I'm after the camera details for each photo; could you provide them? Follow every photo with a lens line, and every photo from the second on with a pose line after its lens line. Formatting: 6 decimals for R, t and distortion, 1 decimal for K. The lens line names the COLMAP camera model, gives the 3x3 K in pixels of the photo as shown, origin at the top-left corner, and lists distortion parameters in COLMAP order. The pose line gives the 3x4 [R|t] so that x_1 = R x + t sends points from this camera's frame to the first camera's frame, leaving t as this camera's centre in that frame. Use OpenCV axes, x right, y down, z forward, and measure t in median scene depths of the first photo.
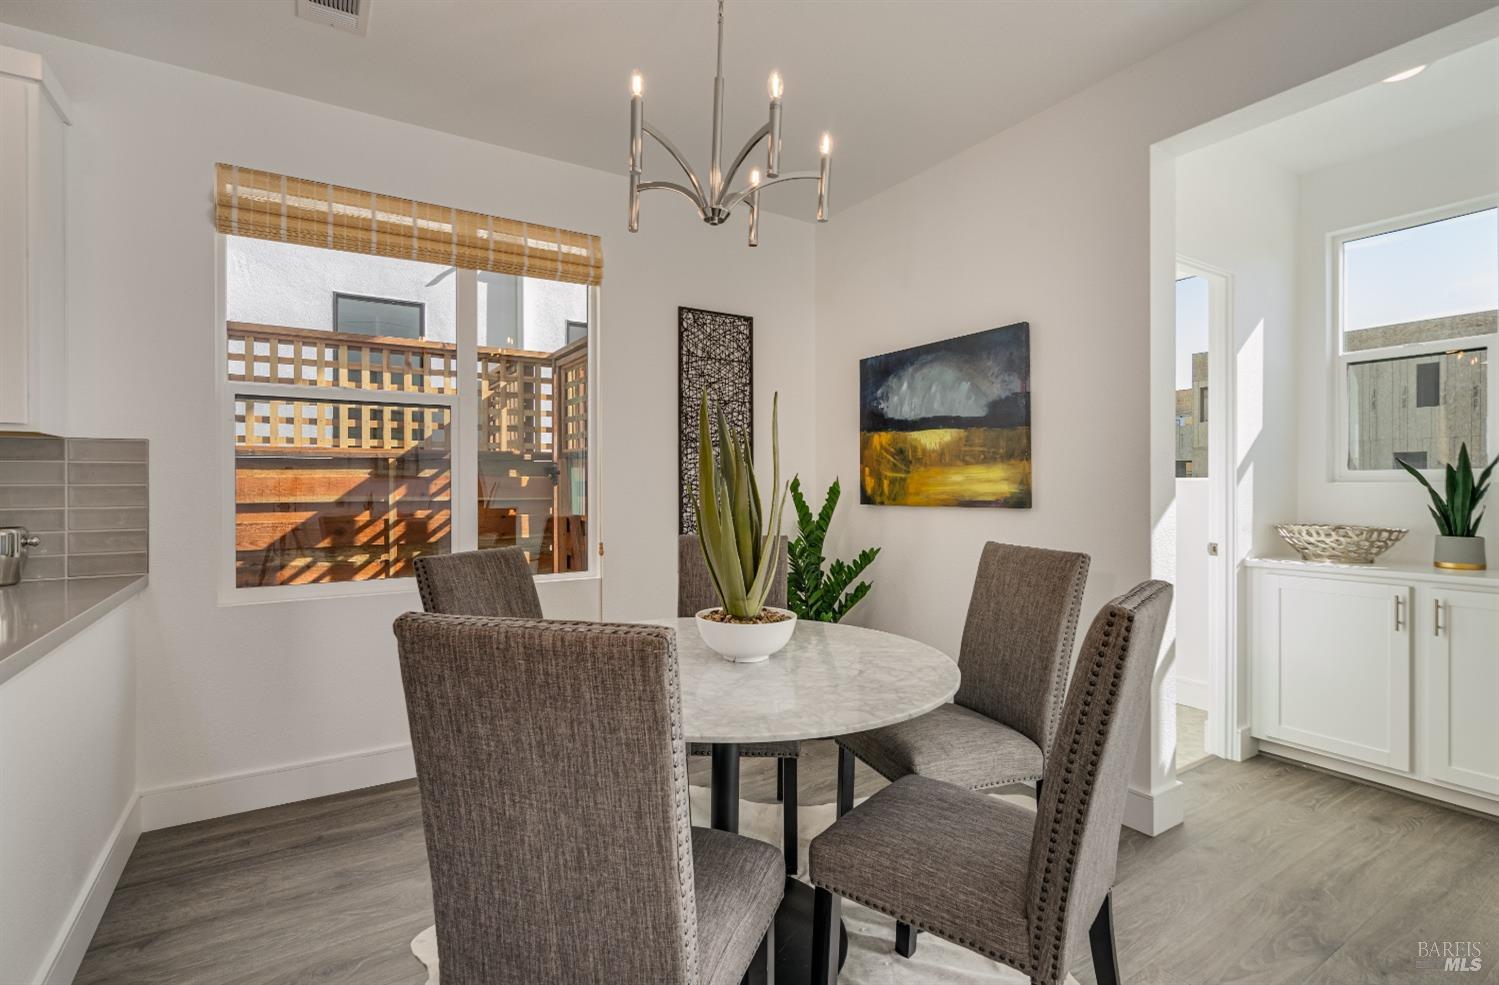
lens RADIAL K [[694.2, 0, 743.1], [0, 694.2, 485.6], [0, 0, 1]] dist [-0.001440, -0.001969]
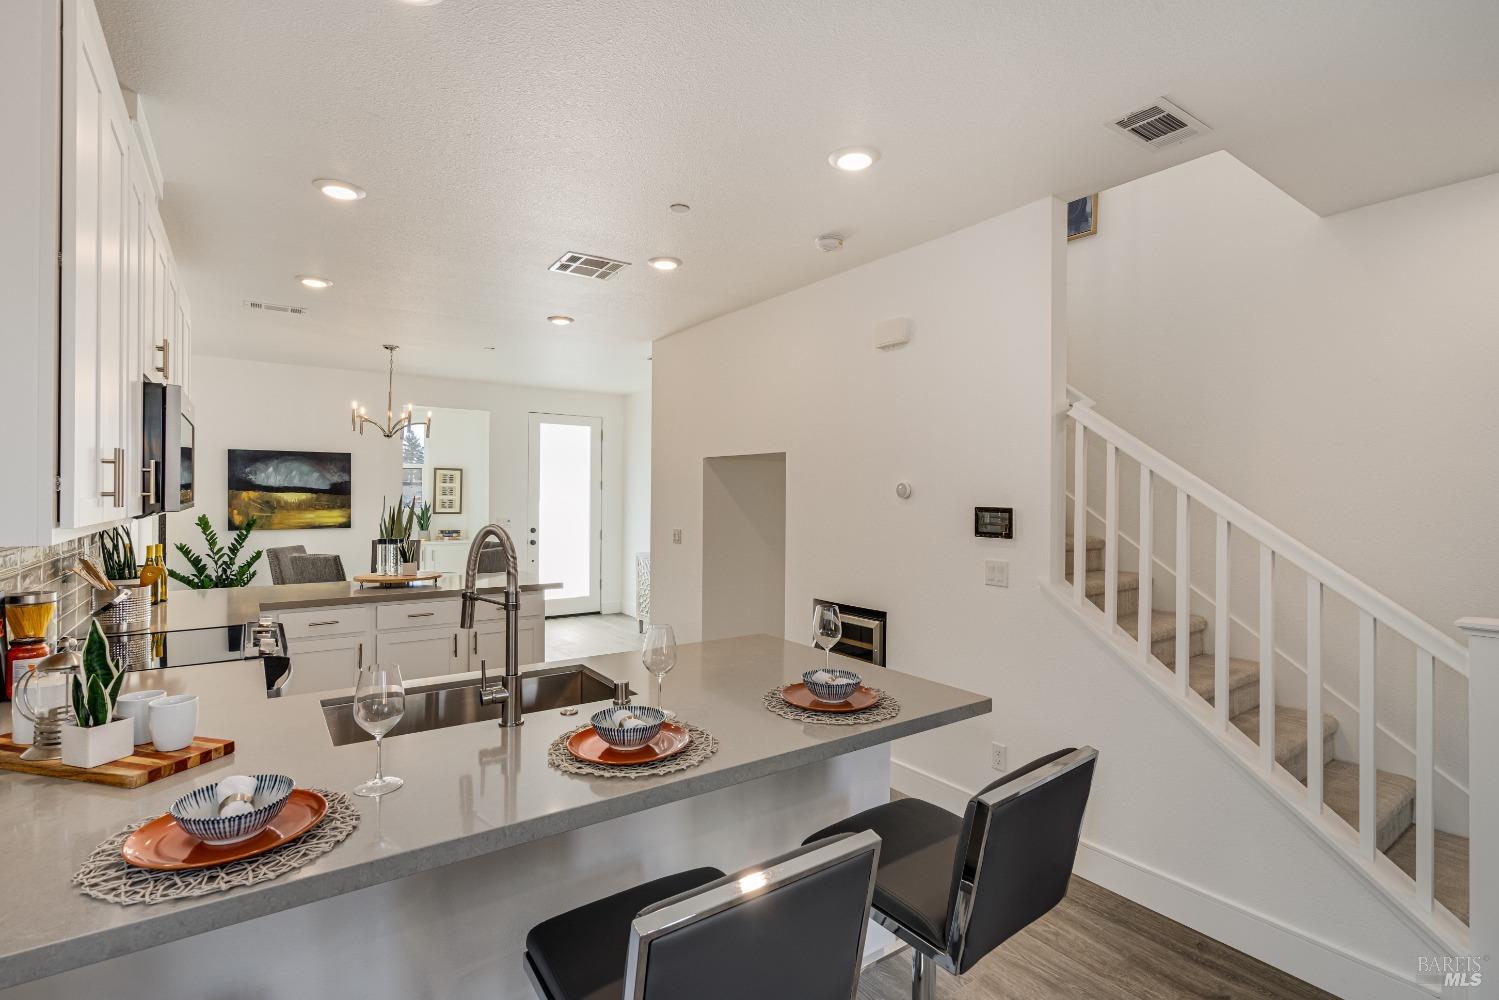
lens RADIAL K [[696.4, 0, 764.5], [0, 696.4, 491.8], [0, 0, 1]] dist [-0.004402, 0.001794]
pose [[-0.080994, 0.008199, 0.996681, -1.853972], [-0.005364, 0.999948, -0.008662, -0.069405], [-0.996700, -0.006048, -0.080946, -0.241676]]
